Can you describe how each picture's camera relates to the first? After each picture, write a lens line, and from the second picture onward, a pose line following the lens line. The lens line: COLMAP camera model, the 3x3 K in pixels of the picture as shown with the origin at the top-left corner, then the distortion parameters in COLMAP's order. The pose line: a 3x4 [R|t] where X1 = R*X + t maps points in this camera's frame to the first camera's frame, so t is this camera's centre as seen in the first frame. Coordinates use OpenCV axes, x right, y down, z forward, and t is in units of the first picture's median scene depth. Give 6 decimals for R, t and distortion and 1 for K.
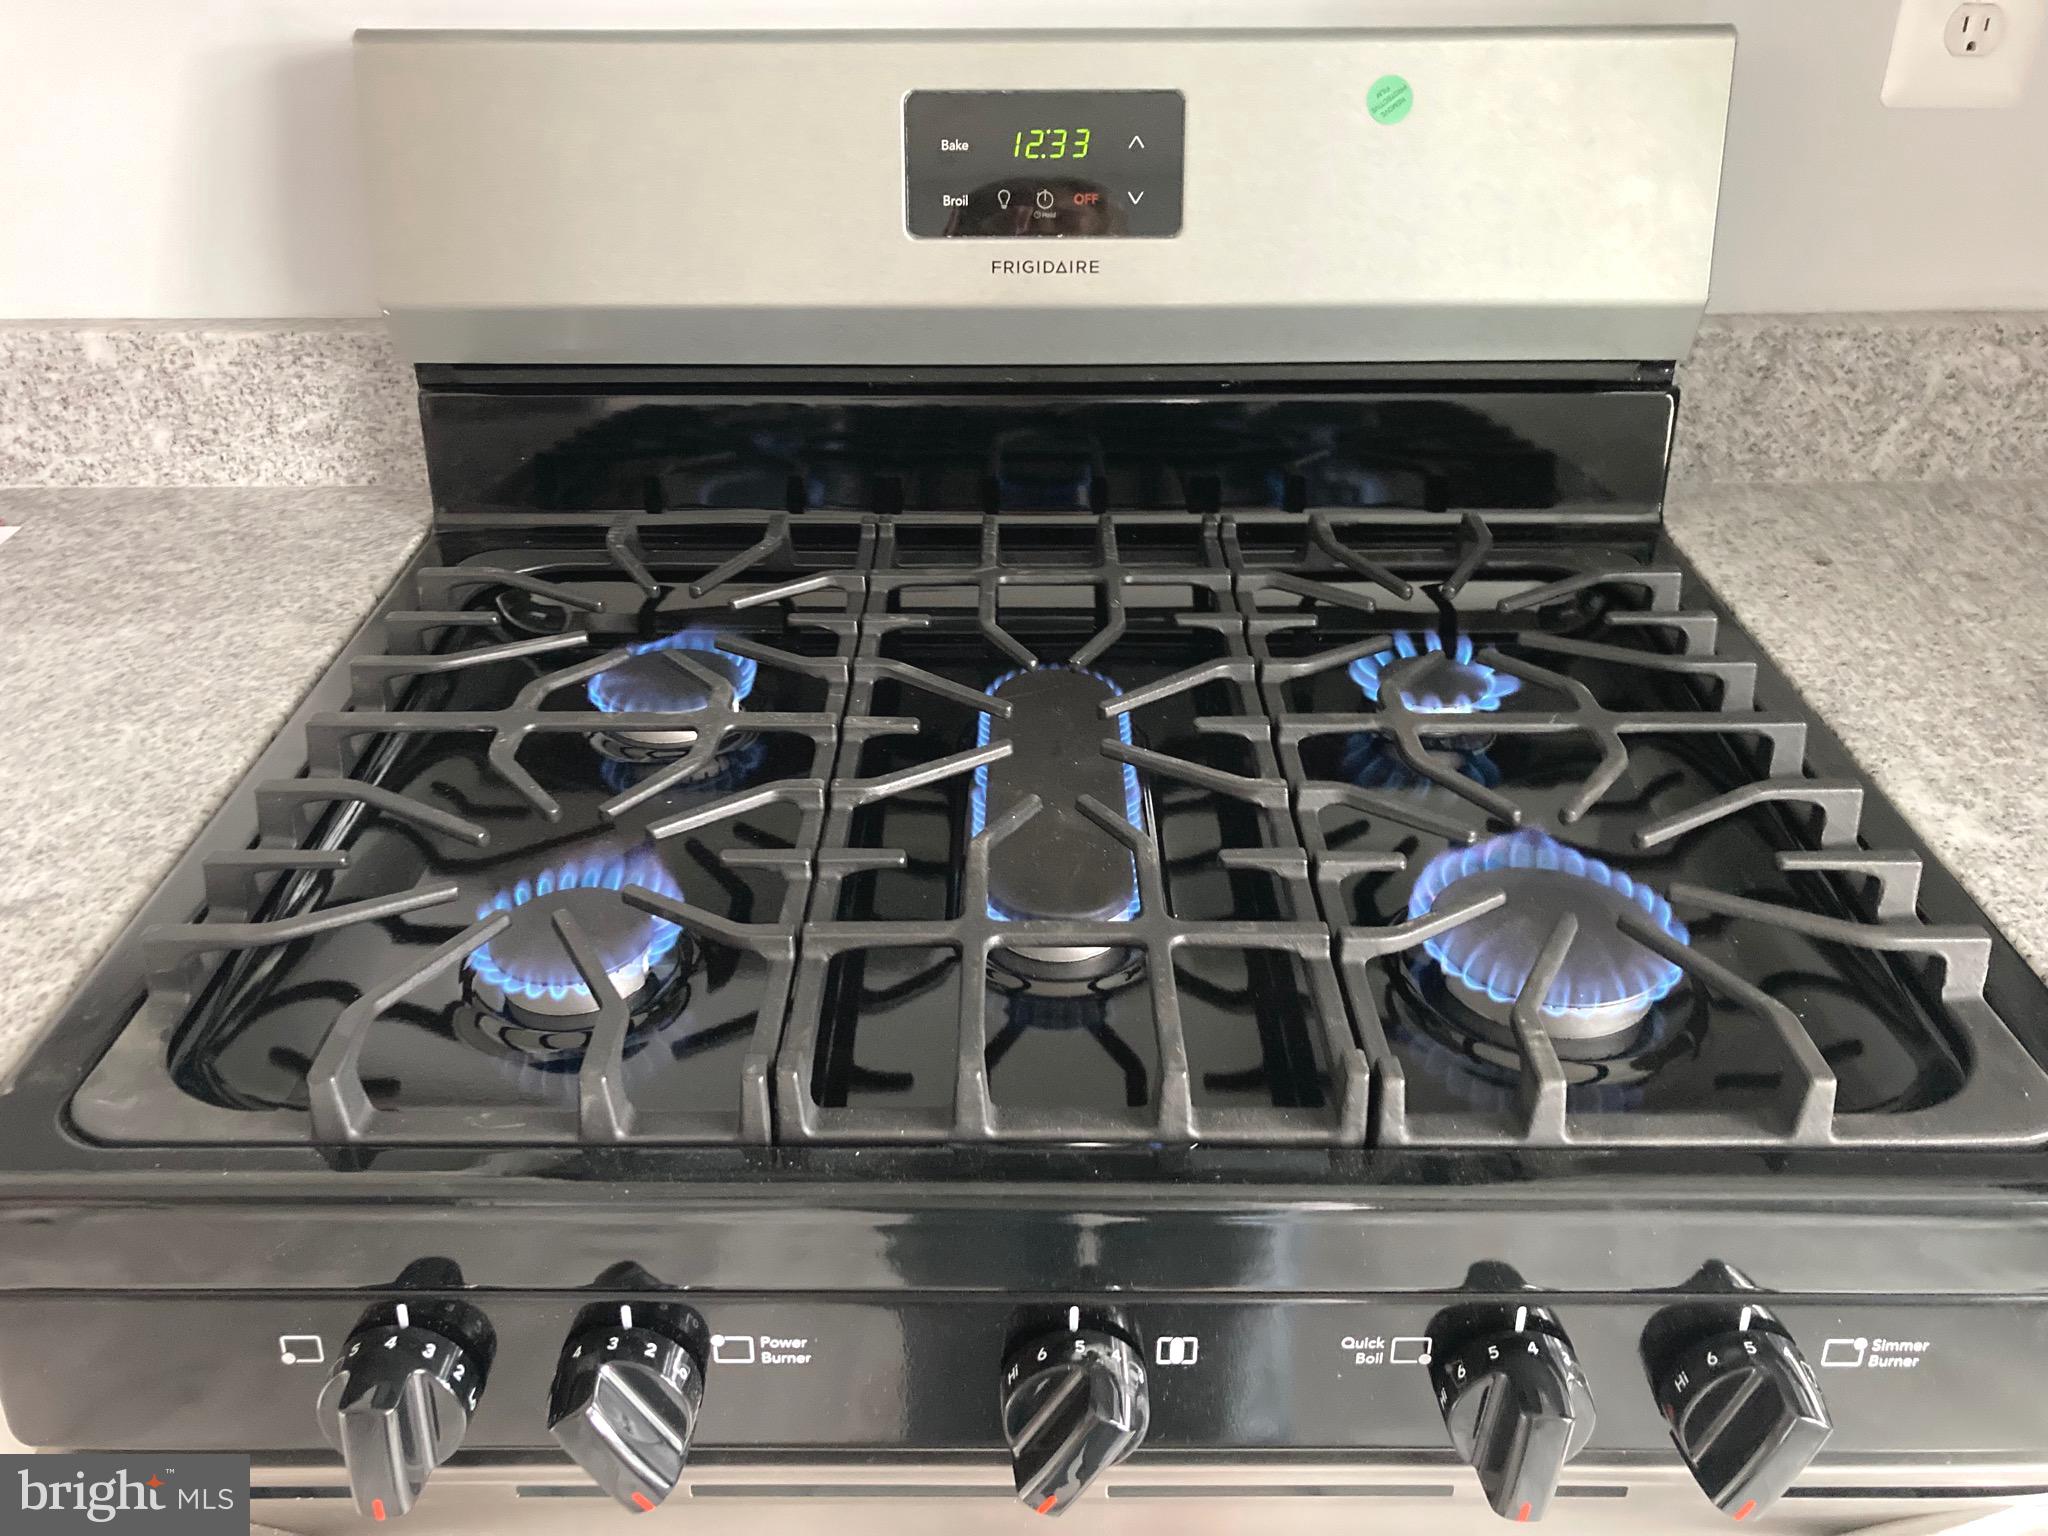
lens RADIAL K [[1695.6, 0, 1032.4], [0, 1695.6, 755.3], [0, 0, 1]] dist [0.020453, -0.013028]
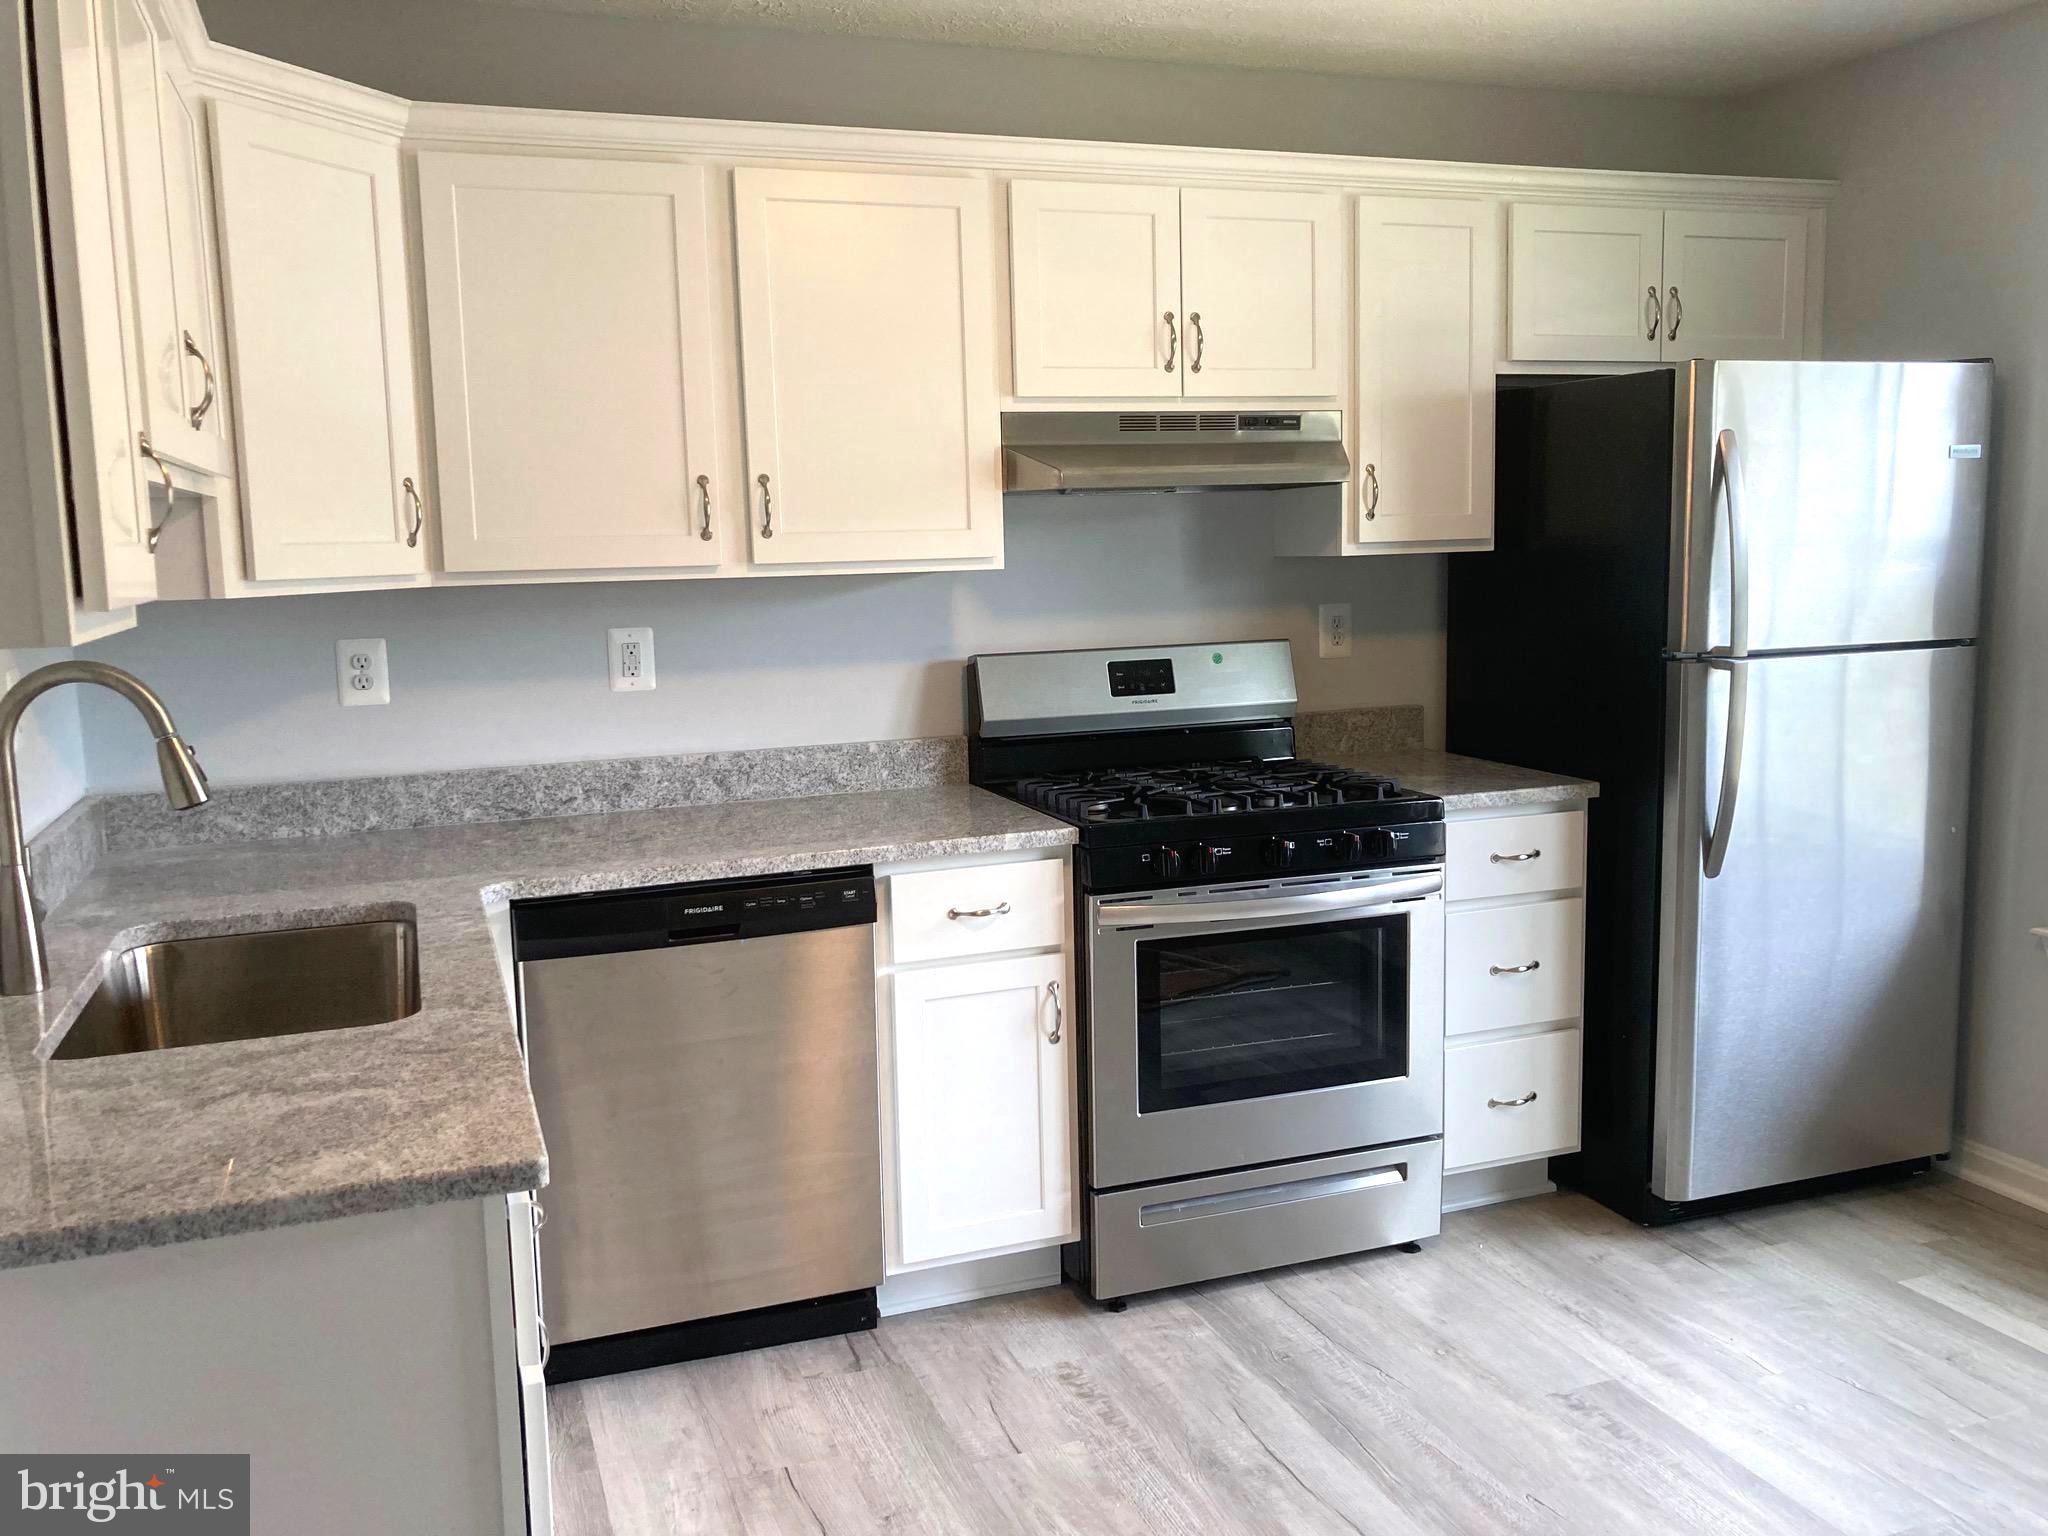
lens RADIAL K [[1695.6, 0, 1013.9], [0, 1695.6, 749.7], [0, 0, 1]] dist [0.020453, -0.013028]
pose [[0.938170, -0.063929, 0.340221, -1.810645], [0.190964, 0.915310, -0.354599, 1.276694], [-0.288739, 0.397644, 0.870924, -2.535999]]
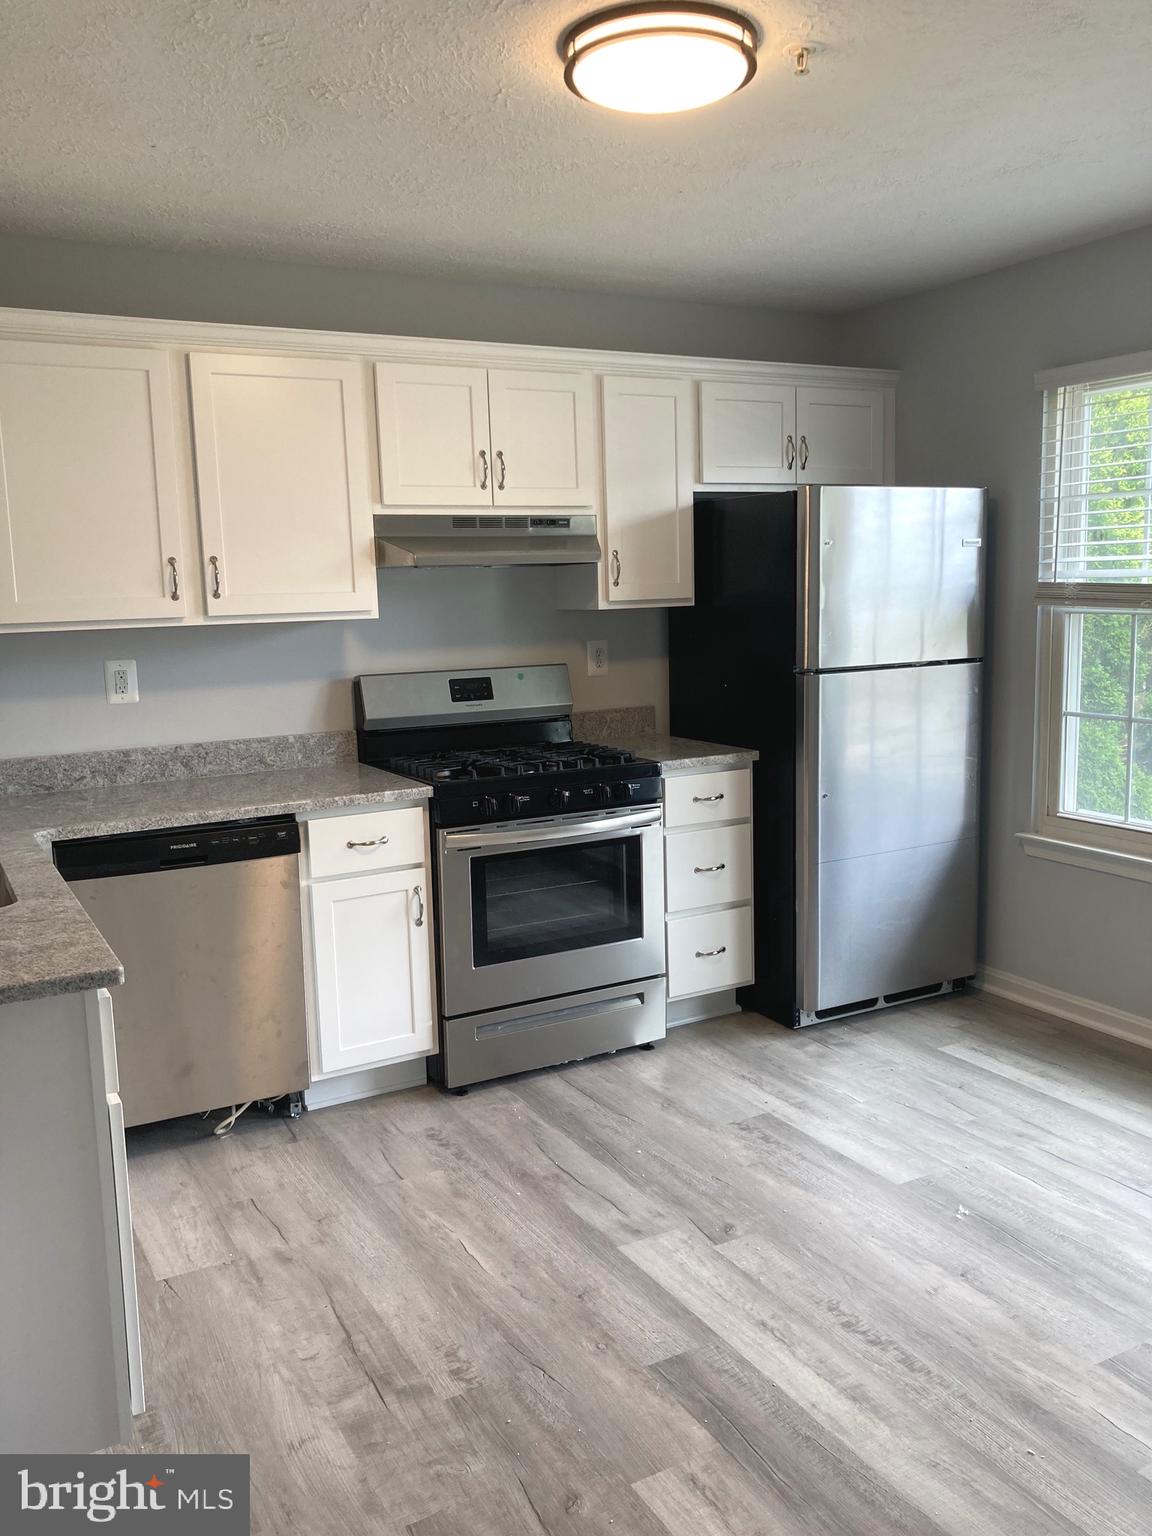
lens RADIAL K [[1271.7, 0, 579.5], [0, 1271.7, 766.4], [0, 0, 1]] dist [0.020453, -0.013028]
pose [[0.873037, -0.090671, 0.479150, -2.044896], [0.263744, 0.914250, -0.307550, 1.538725], [-0.410177, 0.394875, 0.822088, -3.047209]]
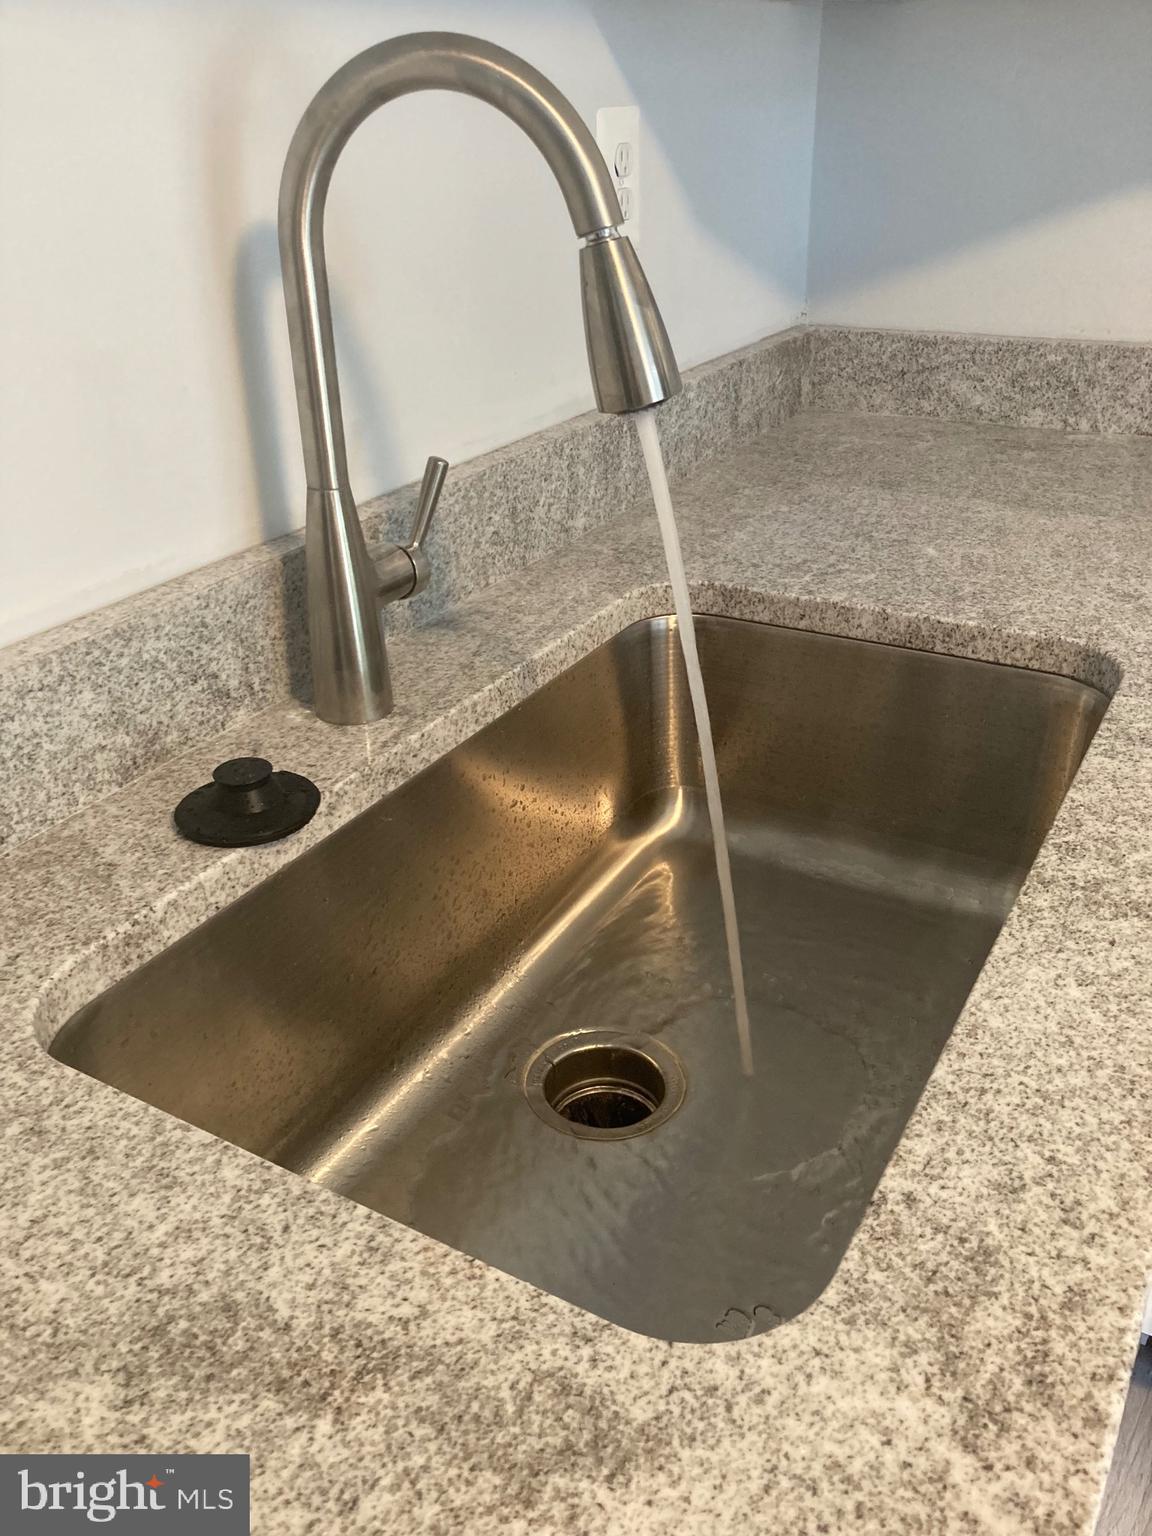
lens RADIAL K [[1271.7, 0, 565.7], [0, 1271.7, 783.2], [0, 0, 1]] dist [0.020453, -0.013028]
pose [[0.867339, 0.221561, -0.445684, -1.704147], [-0.231618, 0.972261, 0.032588, 0.404159], [0.440542, 0.074963, 0.894597, -0.622038]]
